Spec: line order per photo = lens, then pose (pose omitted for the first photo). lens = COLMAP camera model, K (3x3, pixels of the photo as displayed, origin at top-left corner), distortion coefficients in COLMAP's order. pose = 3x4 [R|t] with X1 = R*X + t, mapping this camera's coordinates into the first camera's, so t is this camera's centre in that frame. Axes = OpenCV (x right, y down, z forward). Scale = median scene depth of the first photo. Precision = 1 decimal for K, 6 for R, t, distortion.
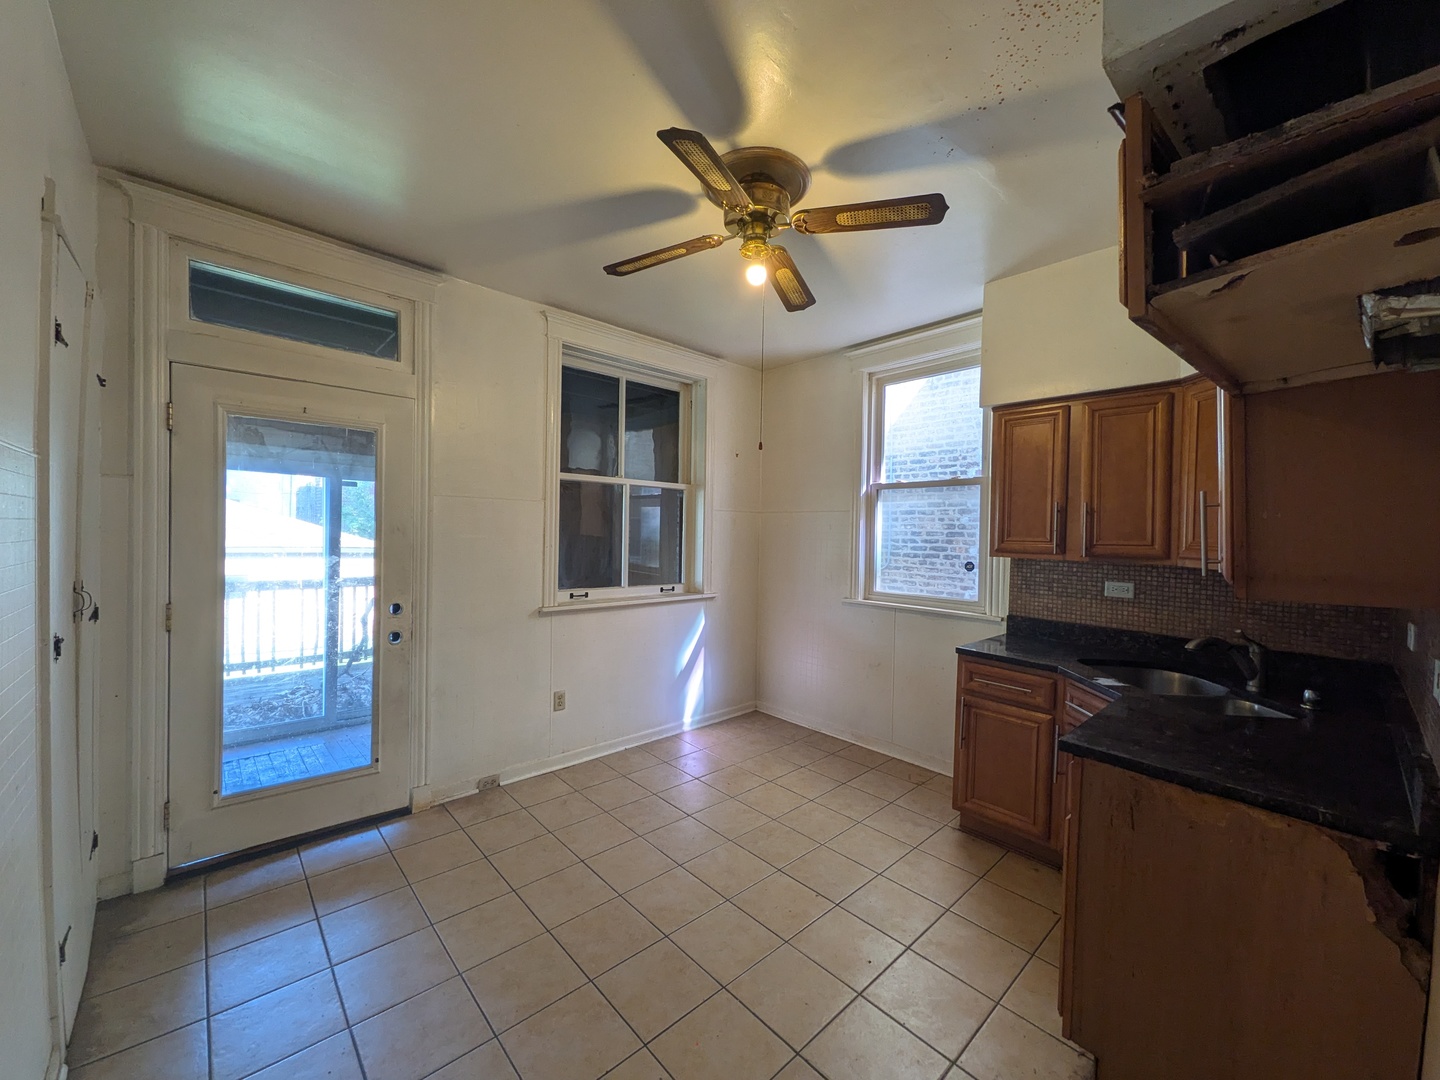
lens RADIAL K [[568.9, 0, 715.0], [0, 568.9, 540.1], [0, 0, 1]] dist [0.000924, 0.000020]
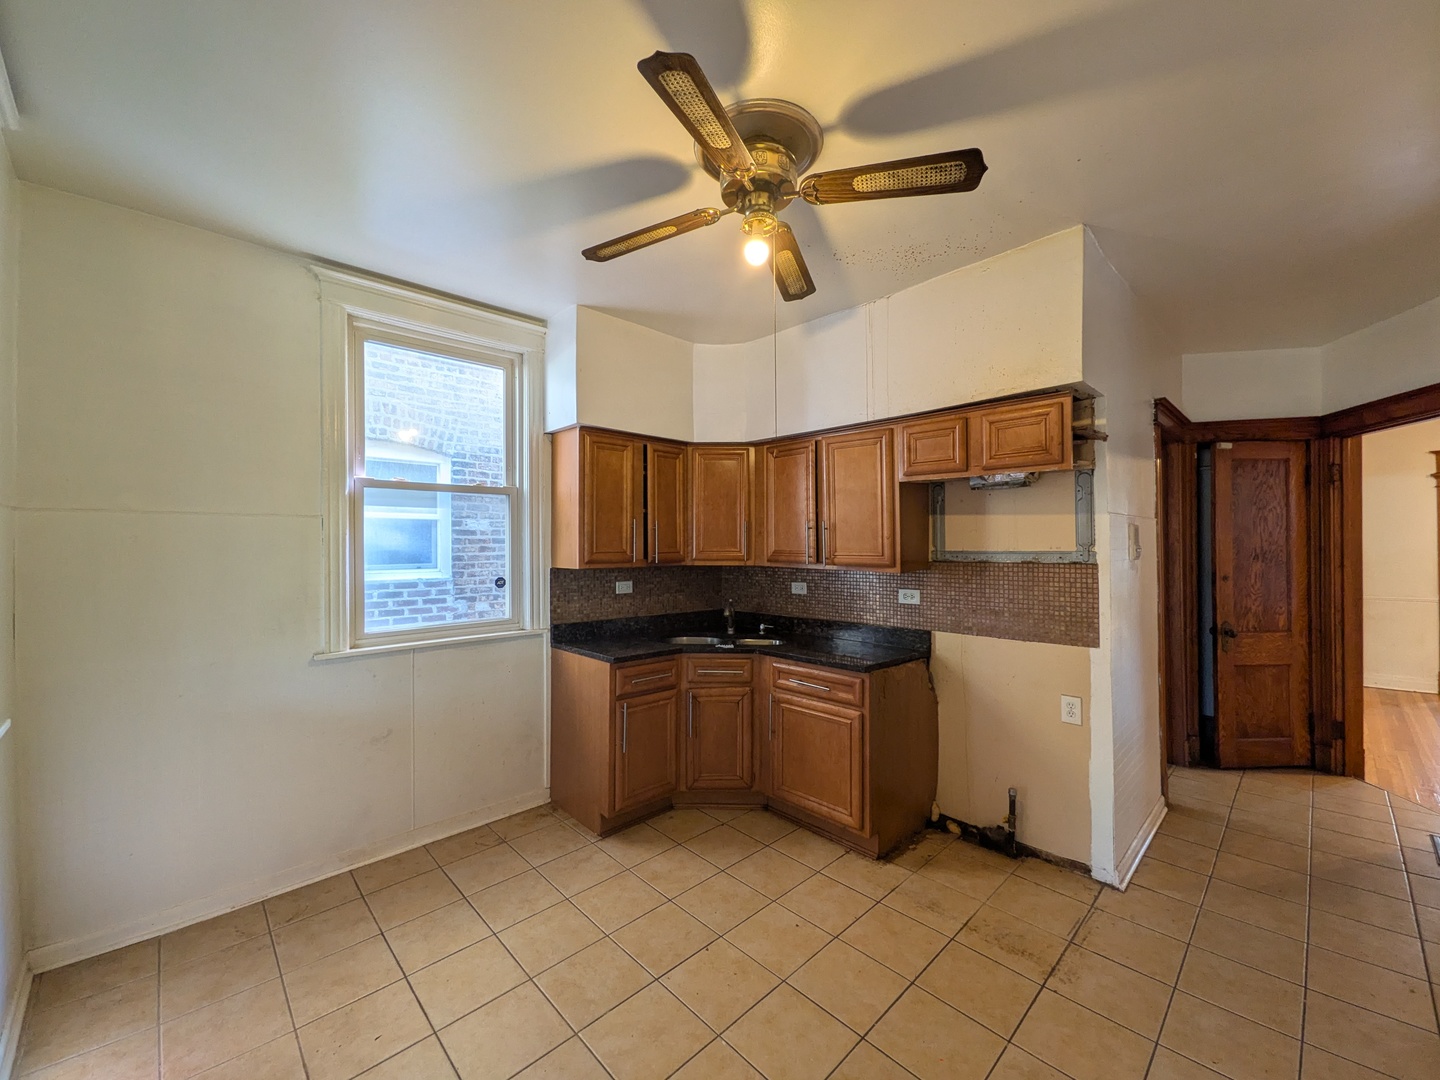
lens RADIAL K [[568.9, 0, 715.0], [0, 568.9, 540.1], [0, 0, 1]] dist [0.000924, 0.000020]
pose [[-0.024226, -0.015064, 0.999593, -0.493634], [0.023028, 0.999613, 0.015622, -0.030310], [-0.999441, 0.023398, -0.023870, 0.683434]]
